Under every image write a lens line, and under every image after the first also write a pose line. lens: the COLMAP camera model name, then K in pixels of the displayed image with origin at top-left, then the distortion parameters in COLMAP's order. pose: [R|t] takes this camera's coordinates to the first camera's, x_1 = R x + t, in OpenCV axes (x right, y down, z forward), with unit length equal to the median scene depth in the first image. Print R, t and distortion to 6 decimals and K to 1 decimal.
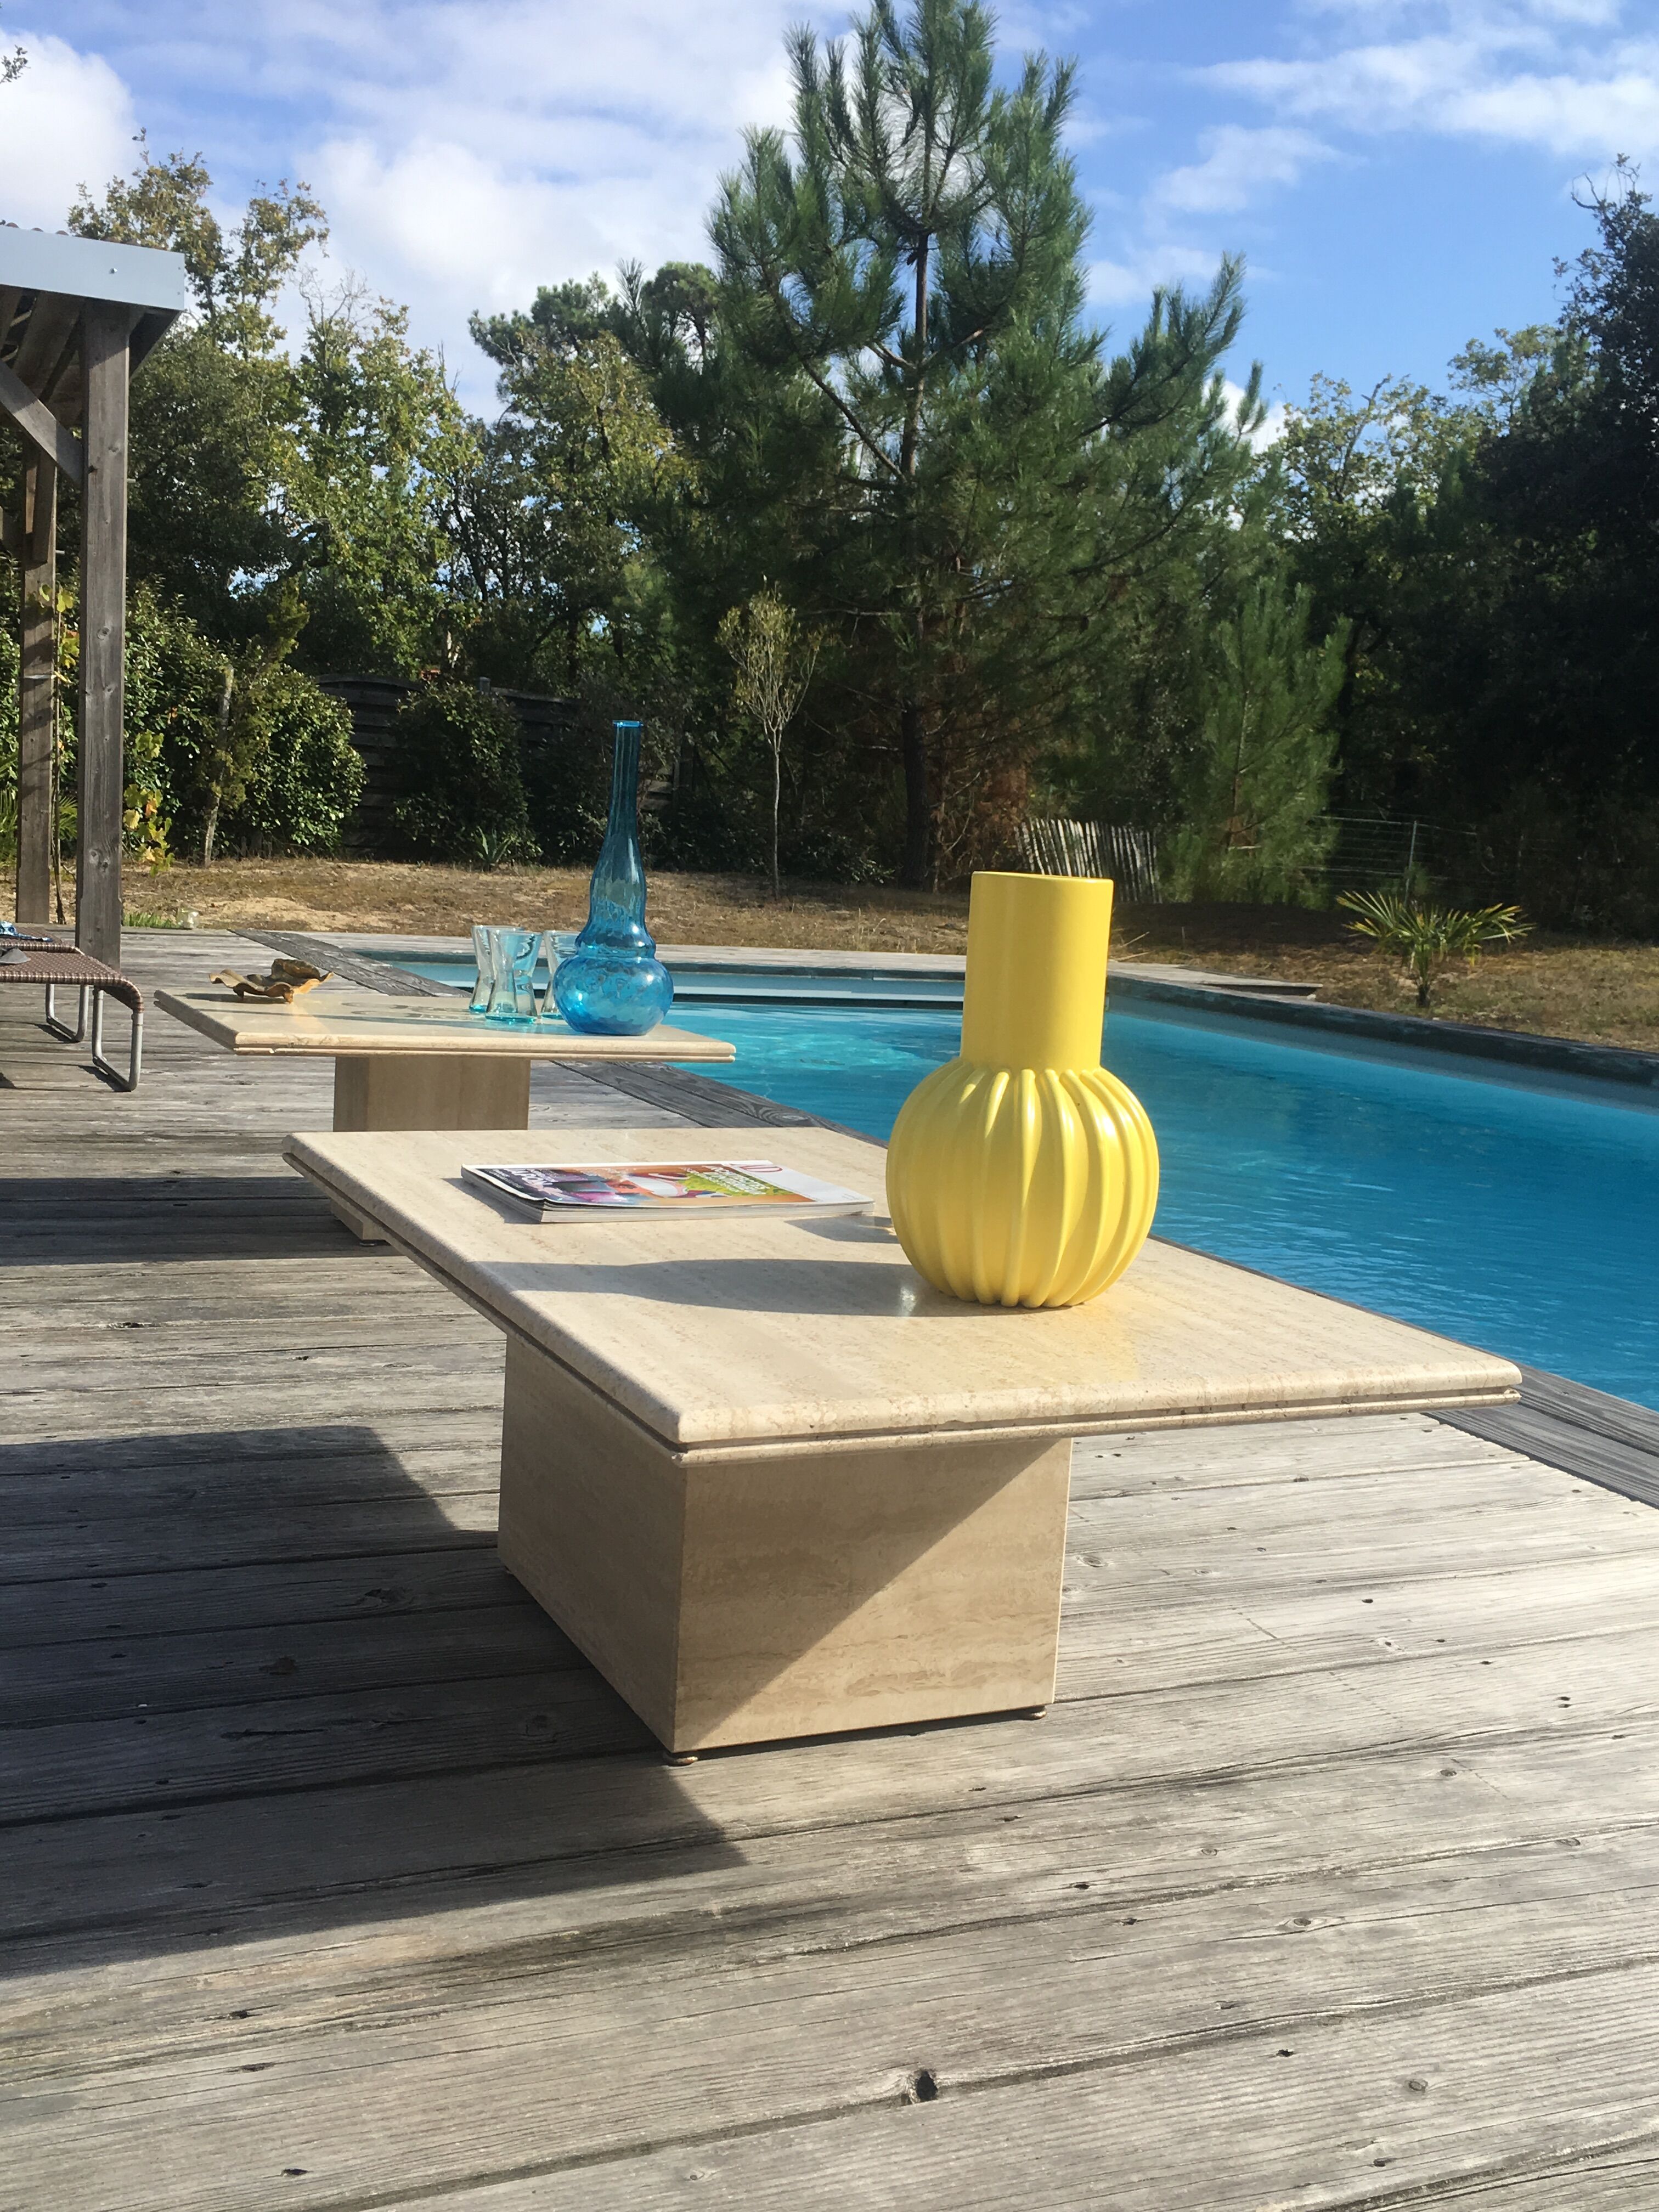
lens RADIAL K [[2215.5, 0, 831.9], [0, 2215.5, 1114.7], [0, 0, 1]] dist [0.076563, -0.096327]
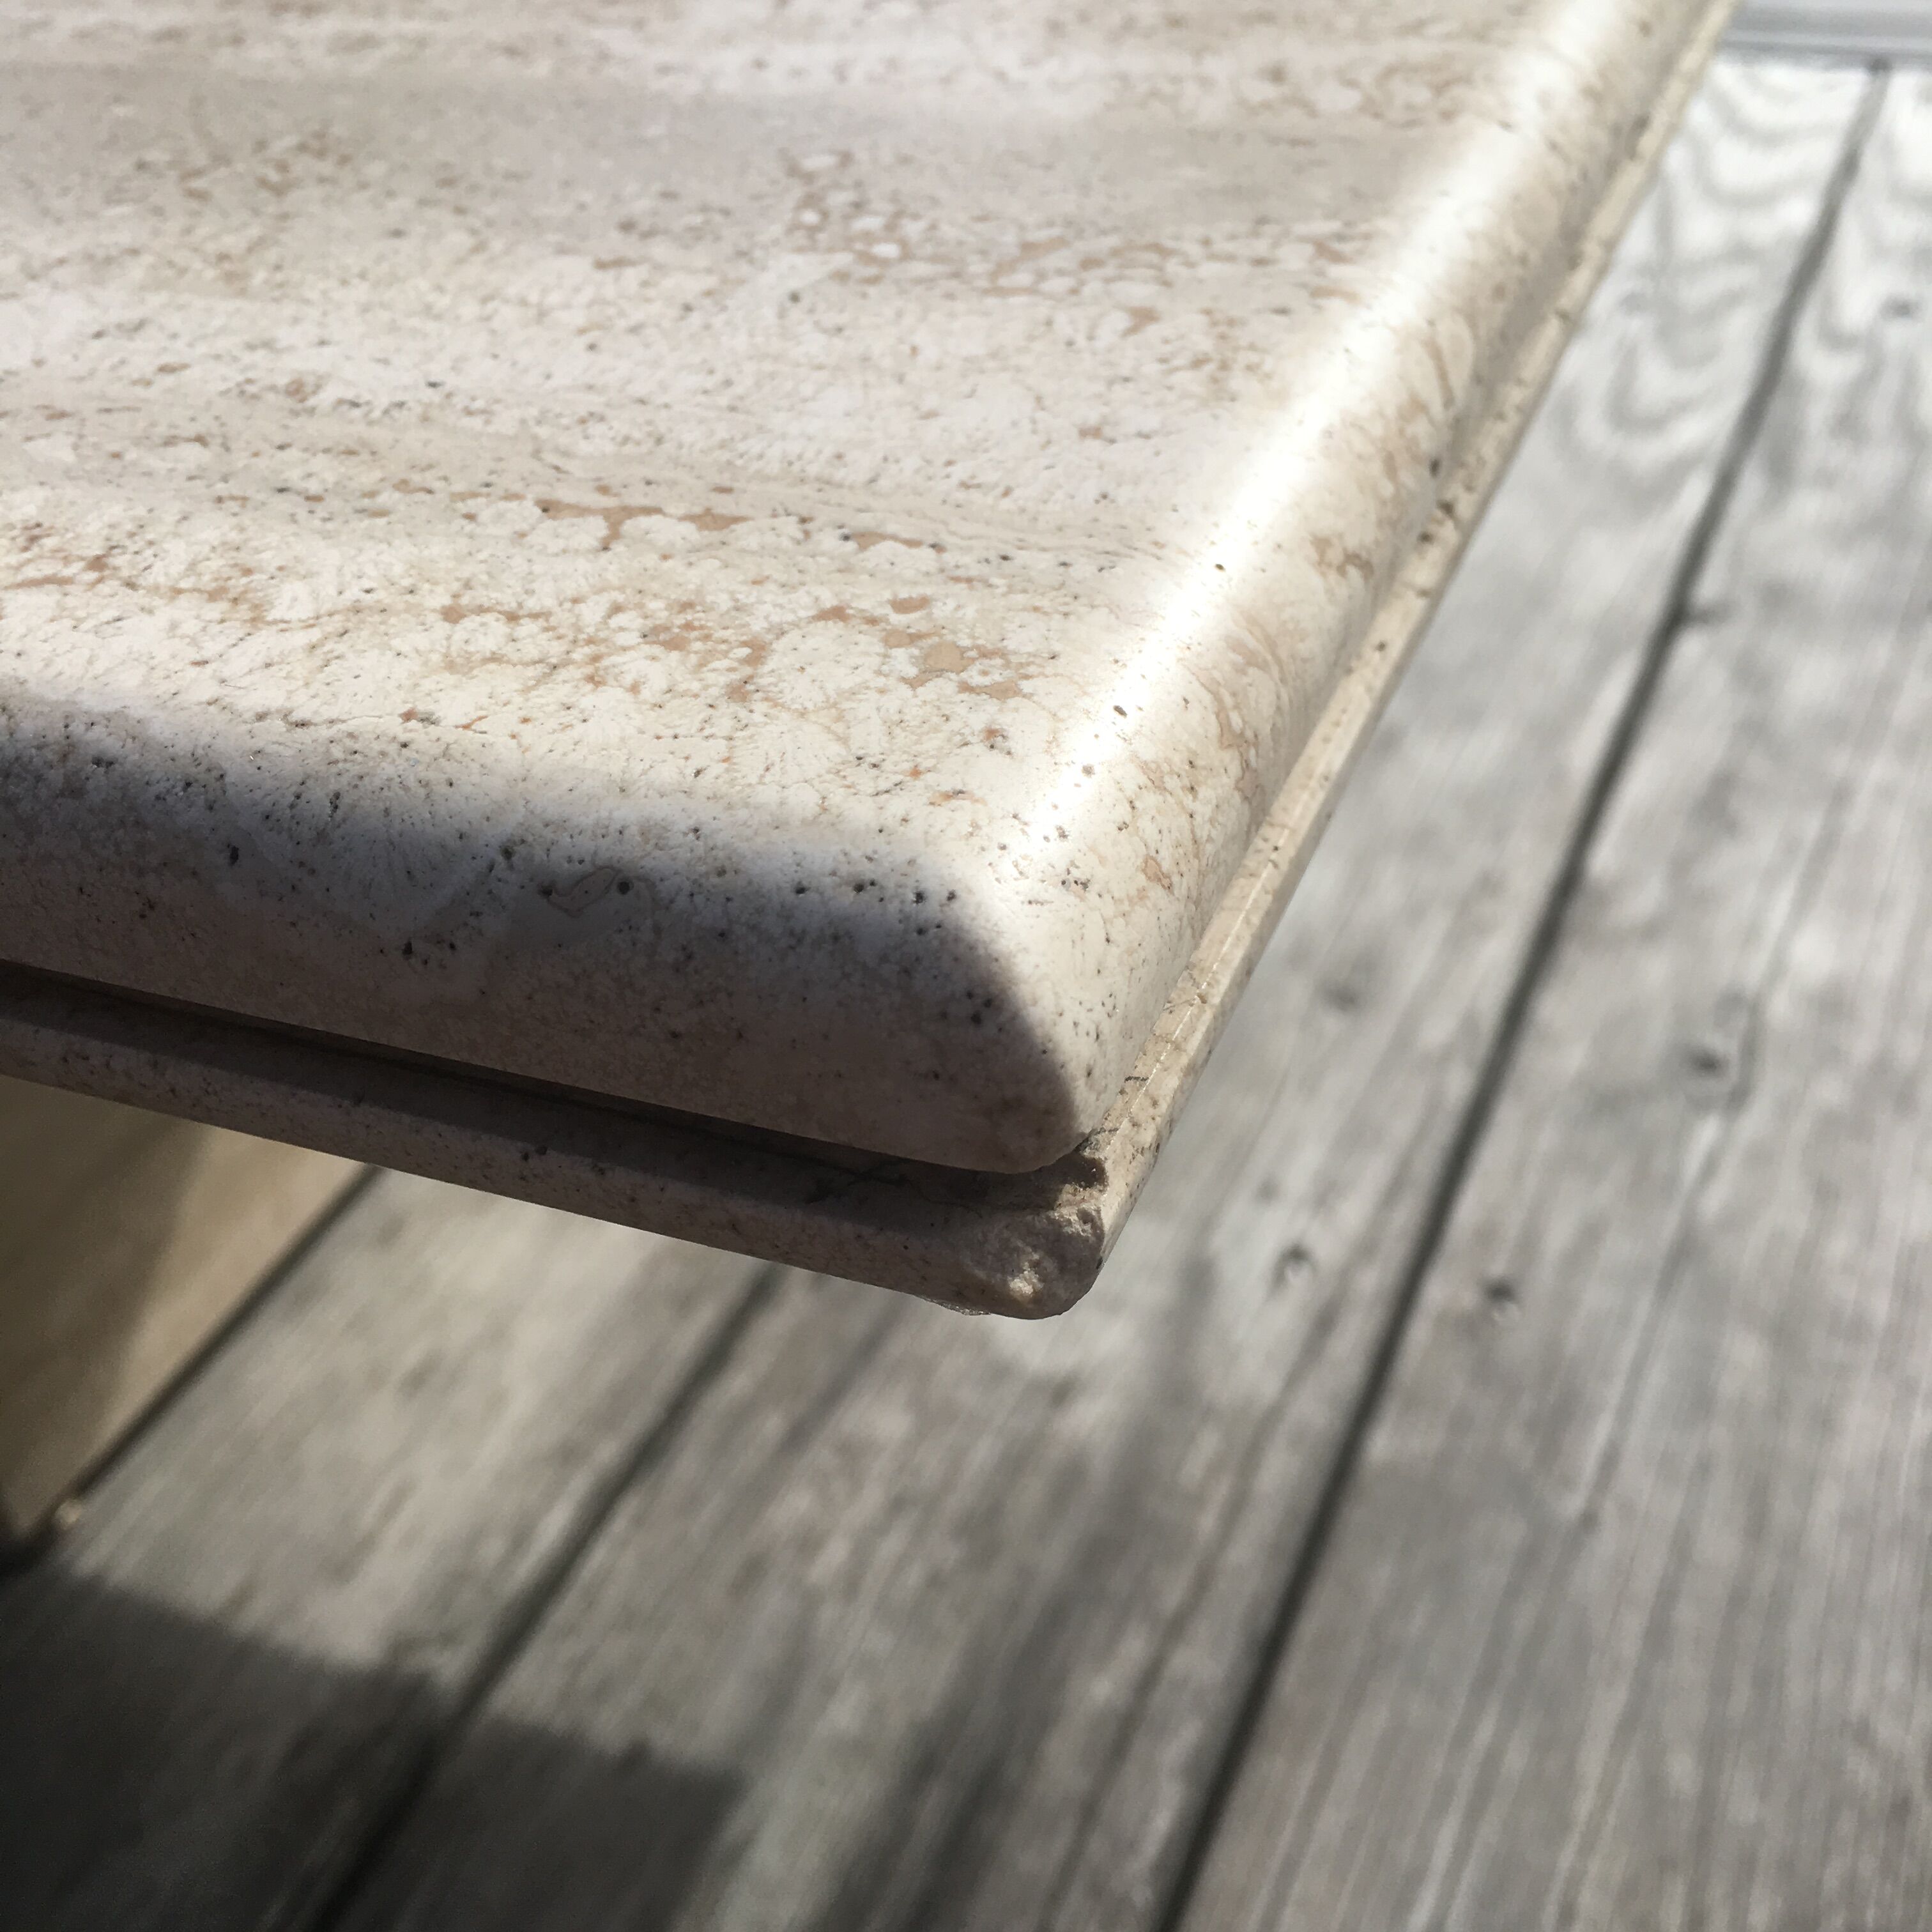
lens RADIAL K [[2281.7, 0, 966.0], [0, 2281.7, 966.0], [0, 0, 1]] dist [0.064122, -0.011850]
pose [[0.727081, -0.493331, 0.477471, -0.010079], [0.193363, 0.814455, 0.547059, 0.007021], [-0.658760, -0.305431, 0.687566, 0.079293]]
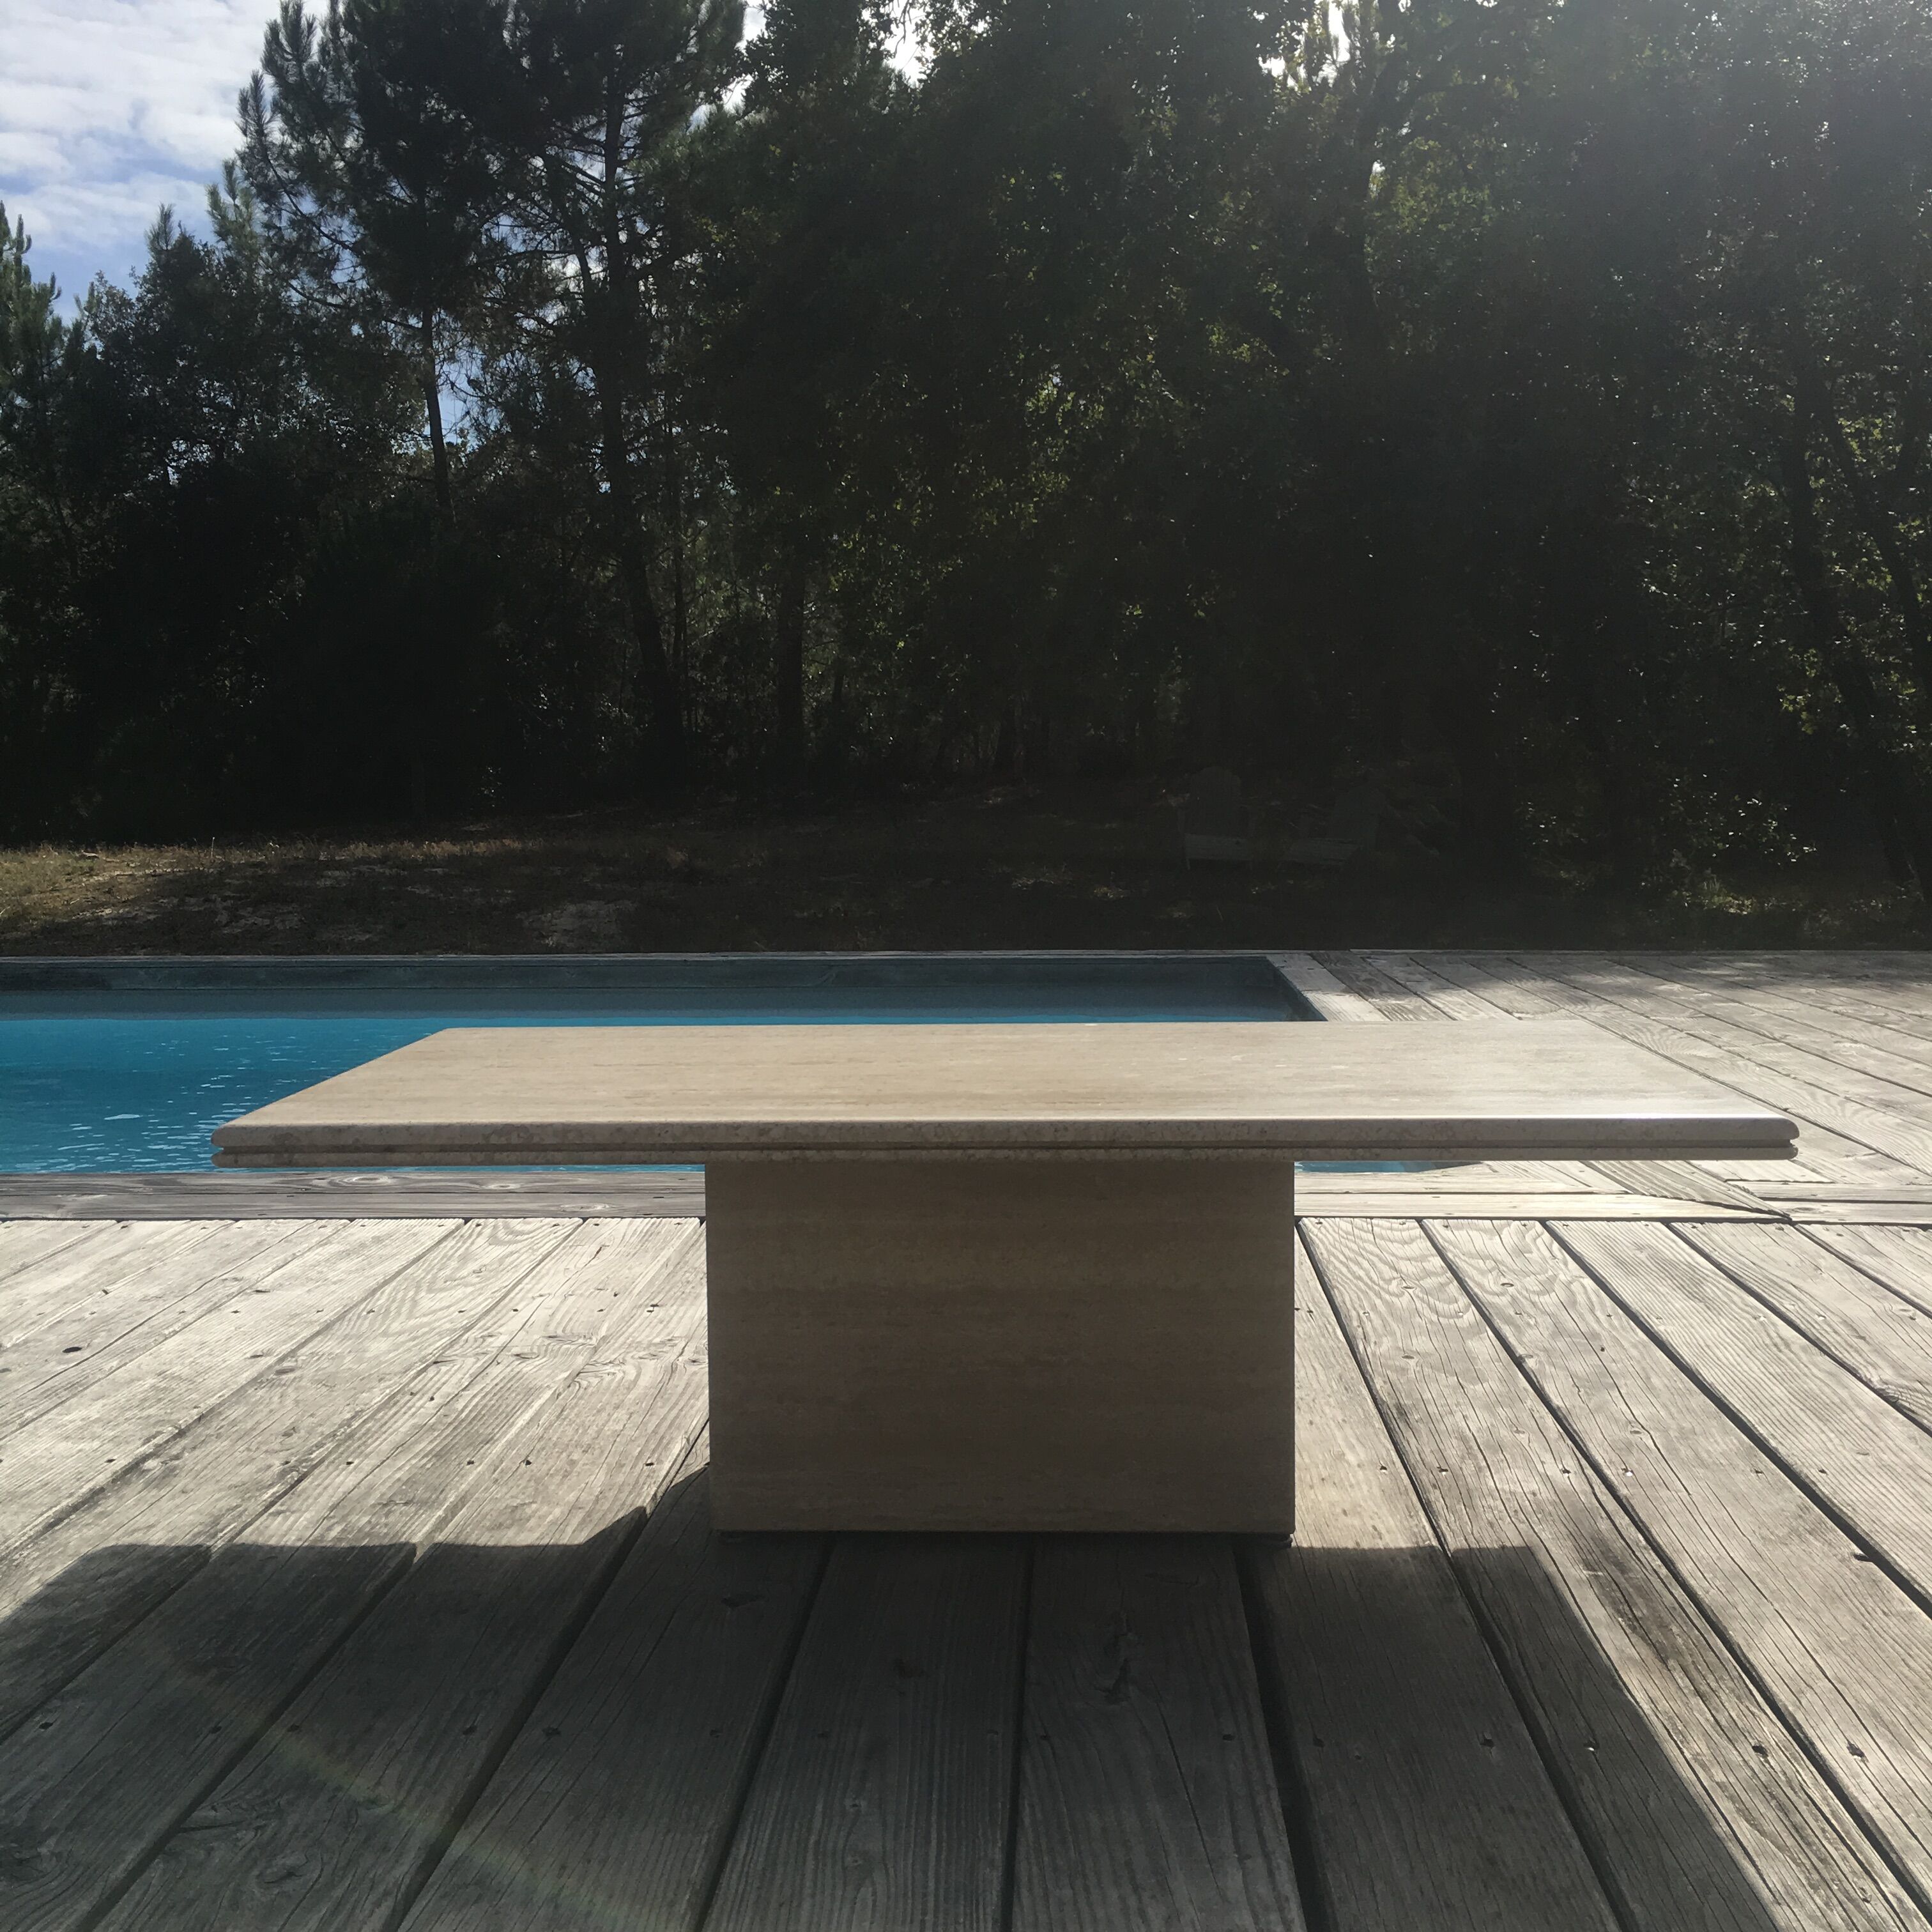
lens RADIAL K [[2184.9, 0, 954.4], [0, 2184.9, 985.3], [0, 0, 1]] dist [0.091186, -0.128463]
pose [[0.455437, -0.144143, 0.878522, -0.115445], [0.147657, 0.985368, 0.085126, -0.009455], [-0.877938, 0.090950, 0.470057, 0.070149]]
